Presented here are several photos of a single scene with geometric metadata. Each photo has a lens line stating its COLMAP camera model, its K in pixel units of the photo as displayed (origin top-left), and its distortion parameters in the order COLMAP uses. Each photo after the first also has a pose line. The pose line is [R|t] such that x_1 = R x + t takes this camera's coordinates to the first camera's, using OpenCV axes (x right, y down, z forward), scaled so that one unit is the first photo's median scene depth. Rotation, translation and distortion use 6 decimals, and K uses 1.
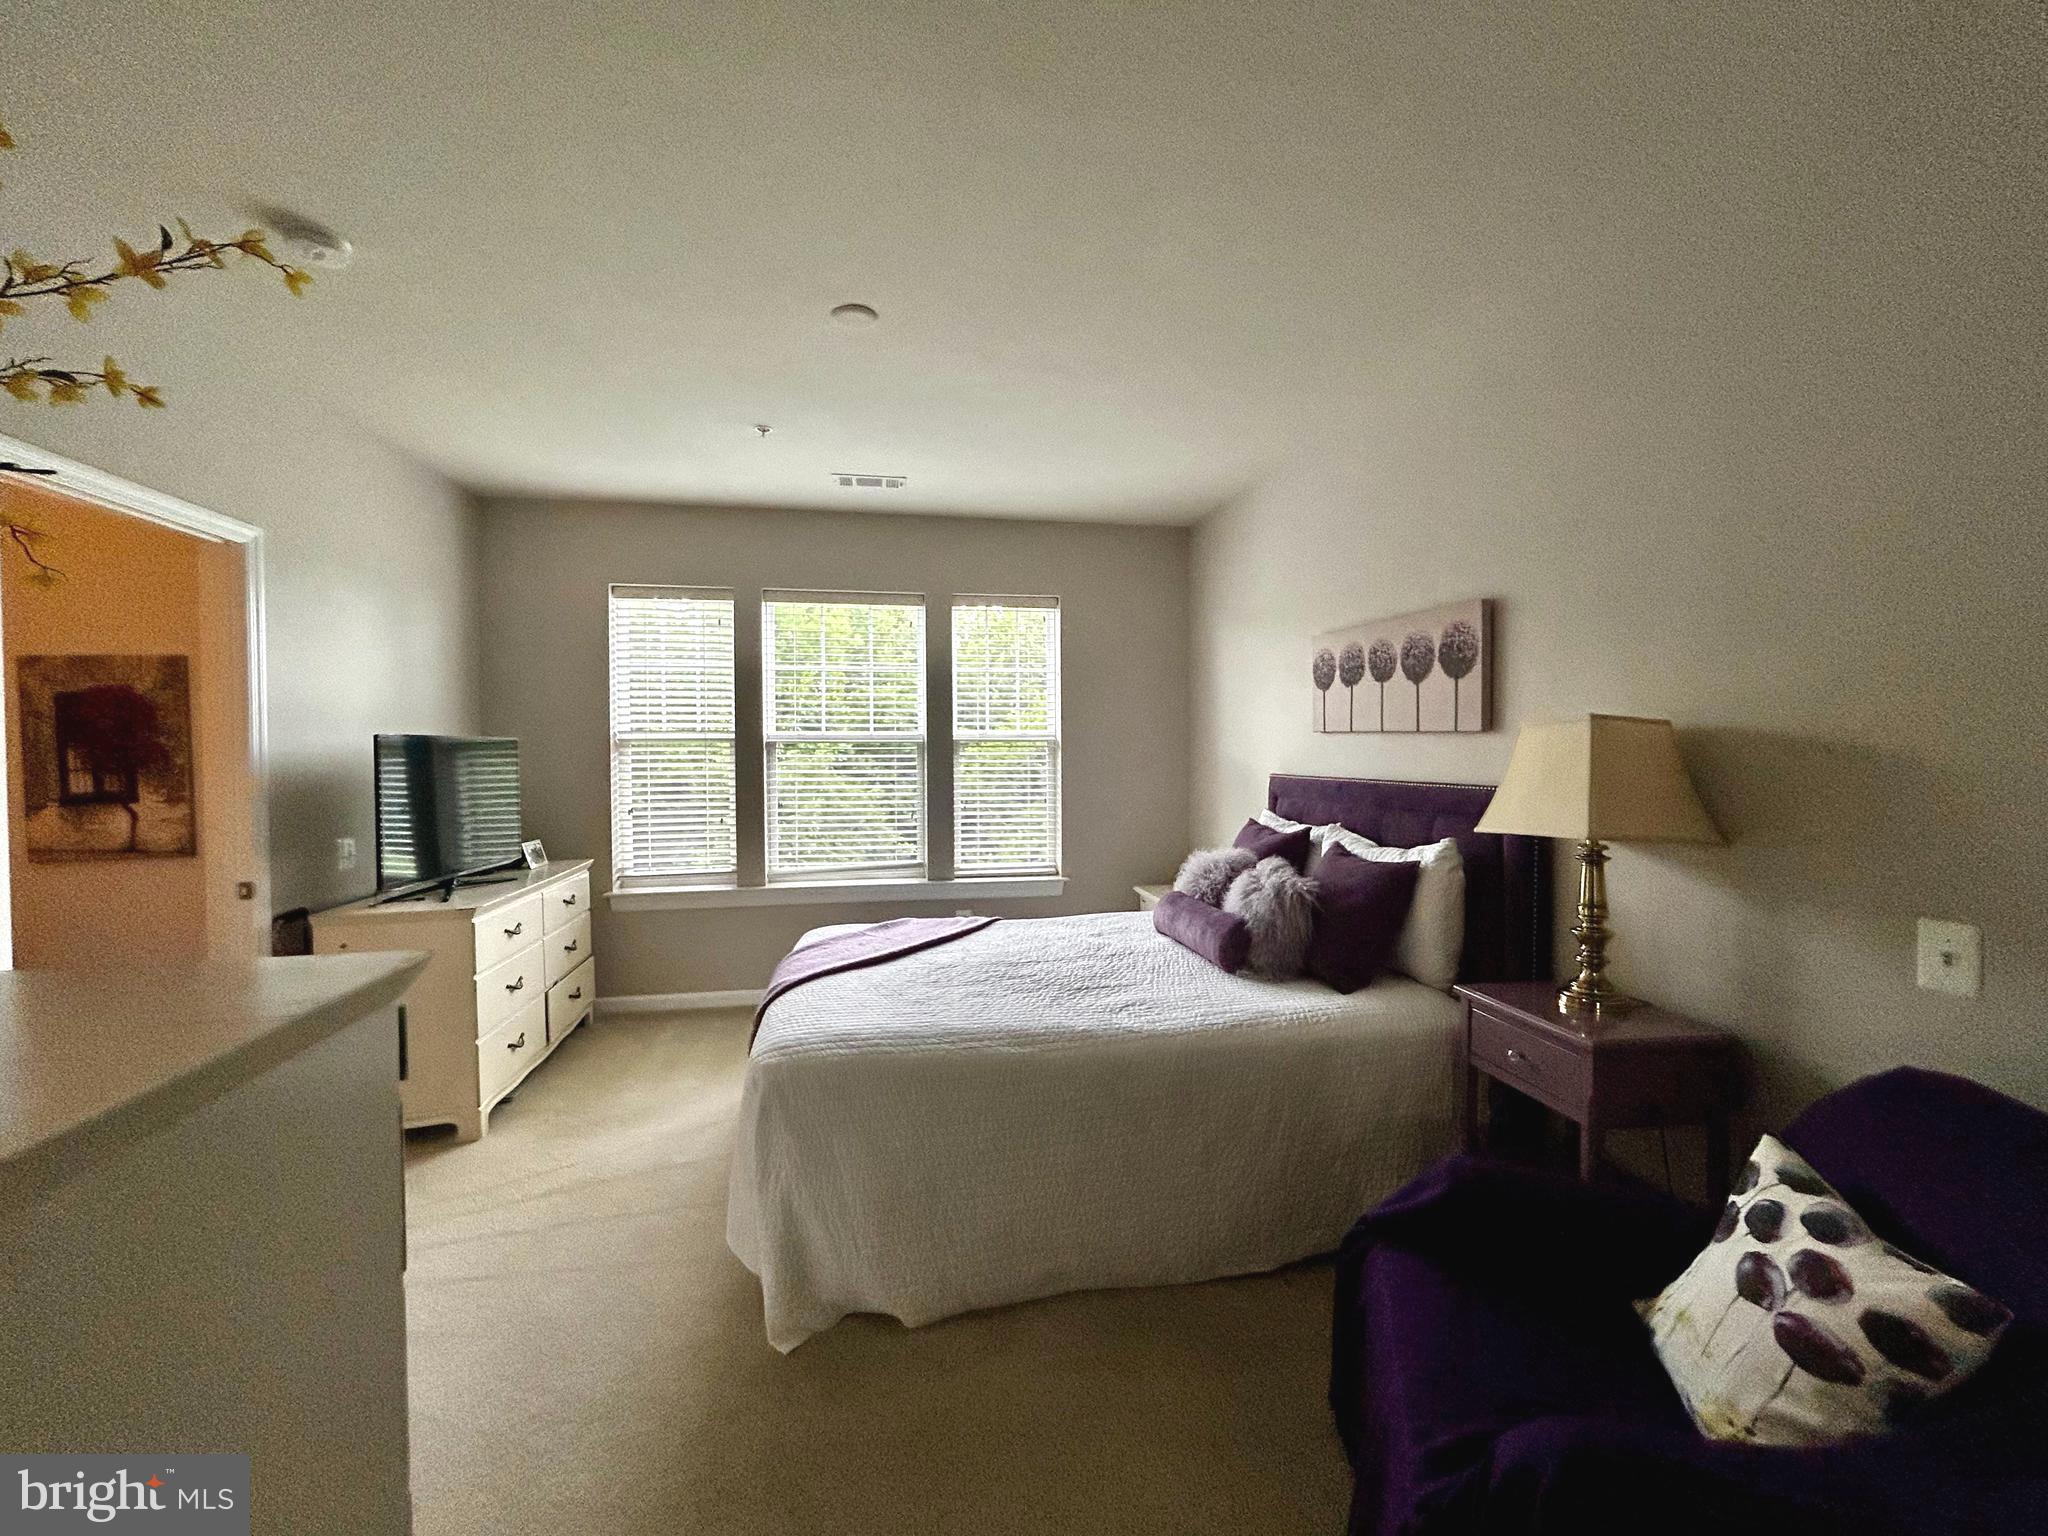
lens RADIAL K [[832.3, 0, 1022.0], [0, 832.3, 764.3], [0, 0, 1]] dist [0.002046, -0.000569]
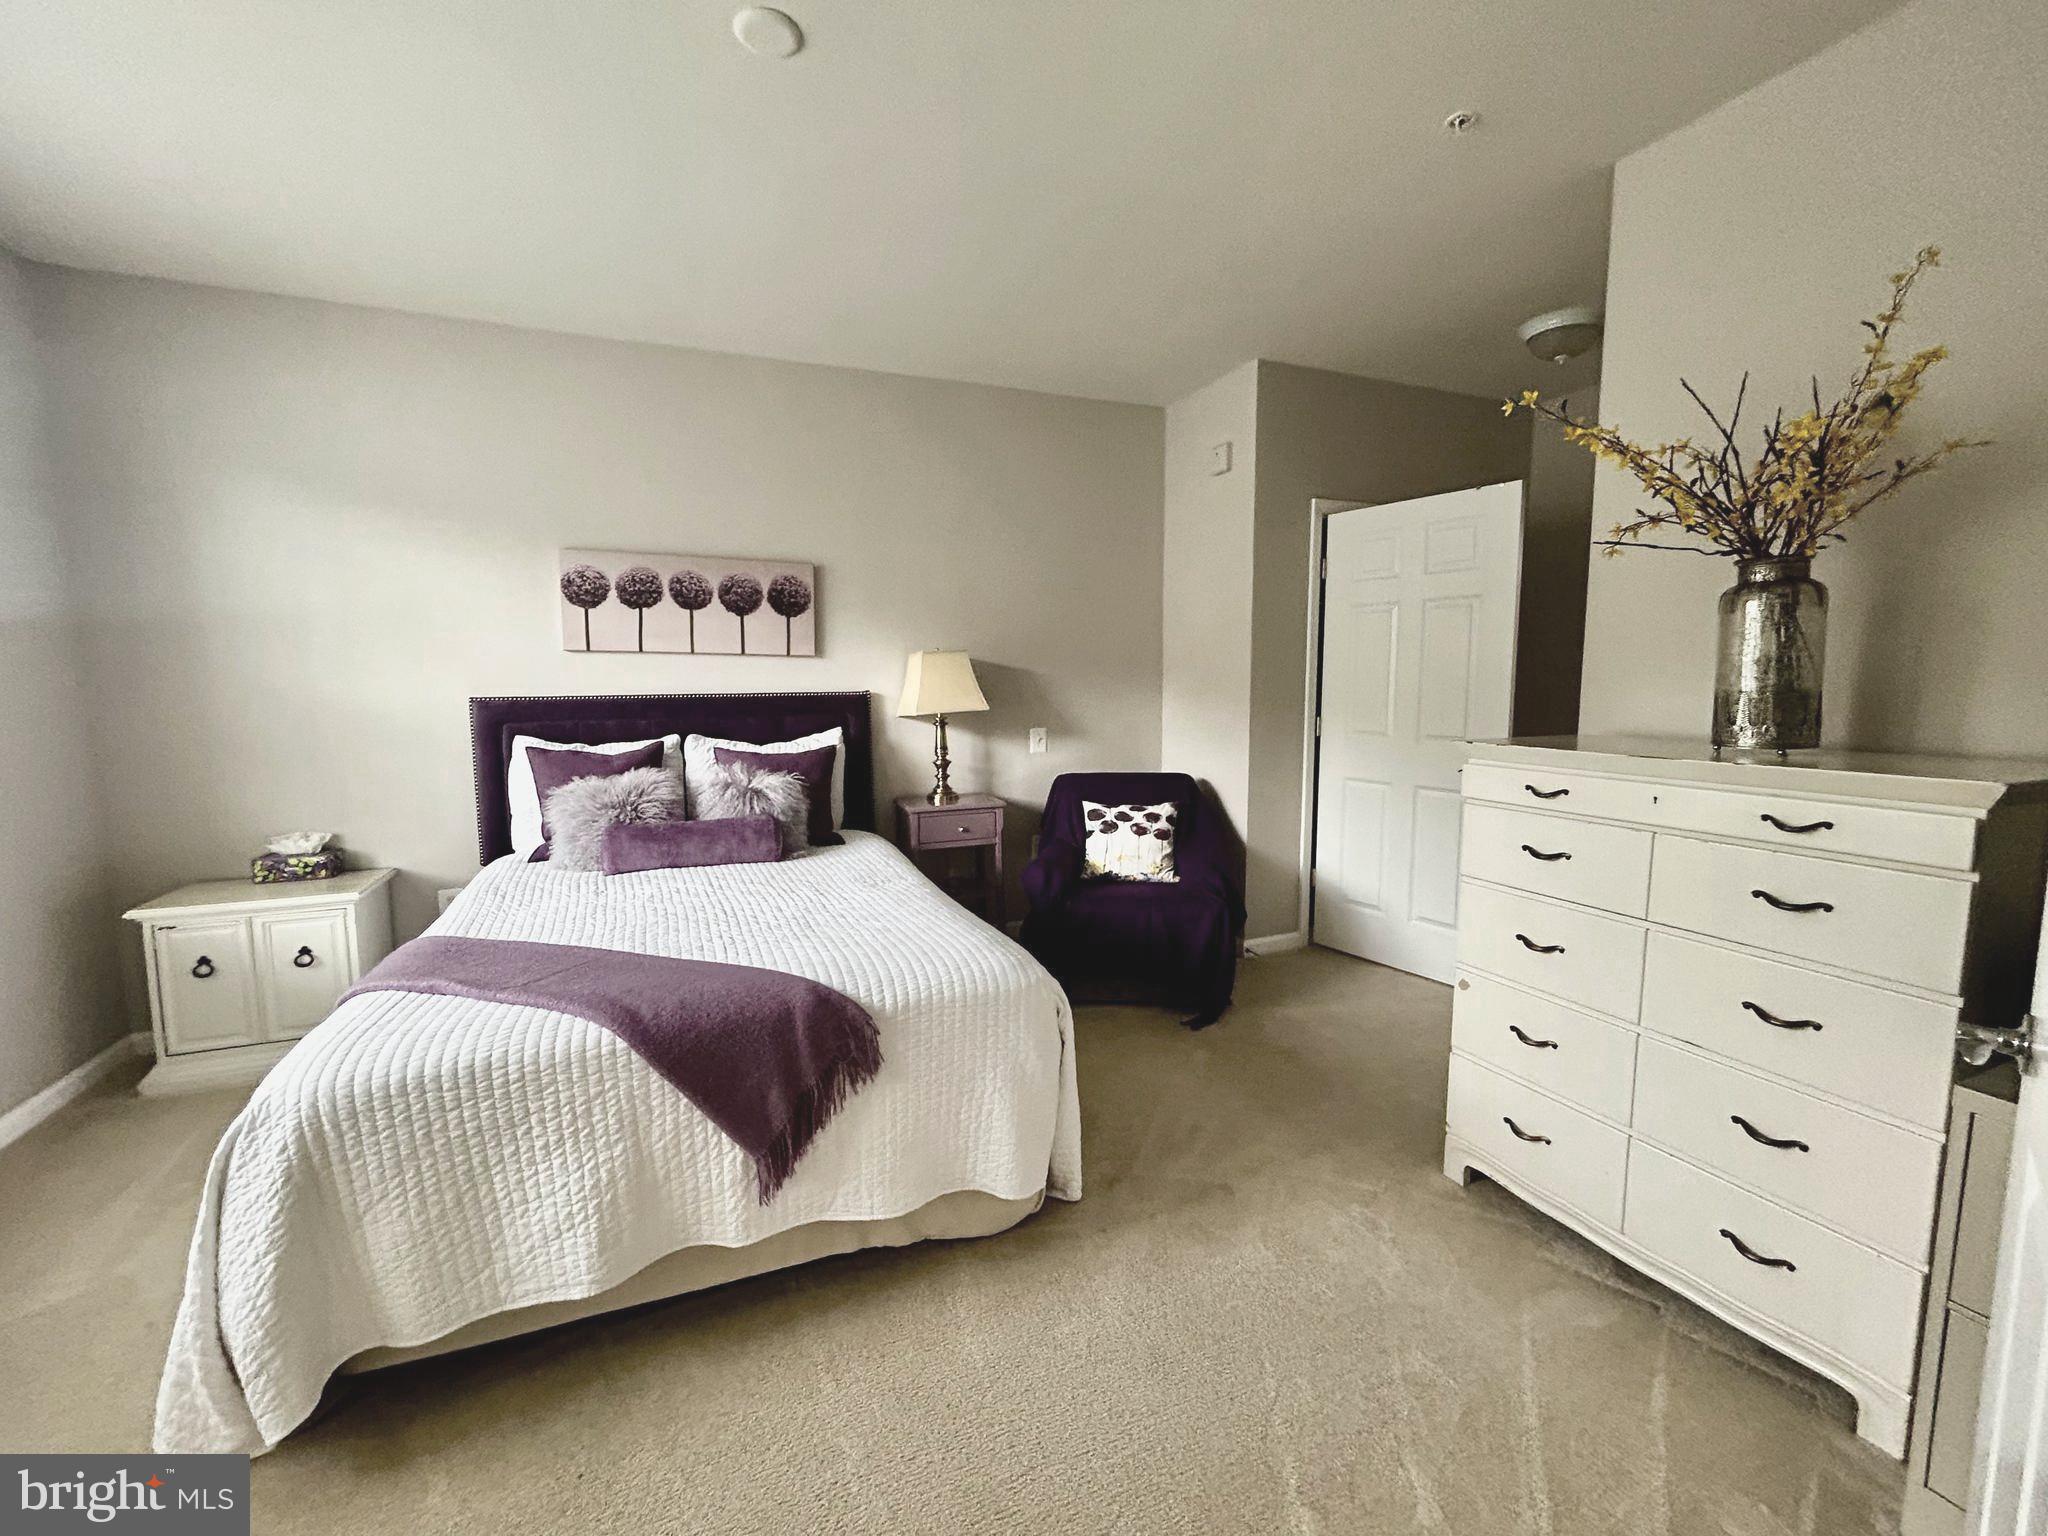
lens RADIAL K [[832.3, 0, 1025.6], [0, 832.3, 772.3], [0, 0, 1]] dist [0.002046, -0.000569]
pose [[-0.212301, -0.090929, 0.972965, -0.855901], [0.030312, 0.994570, 0.099562, 0.026235], [-0.976734, 0.050629, -0.208391, 0.840159]]
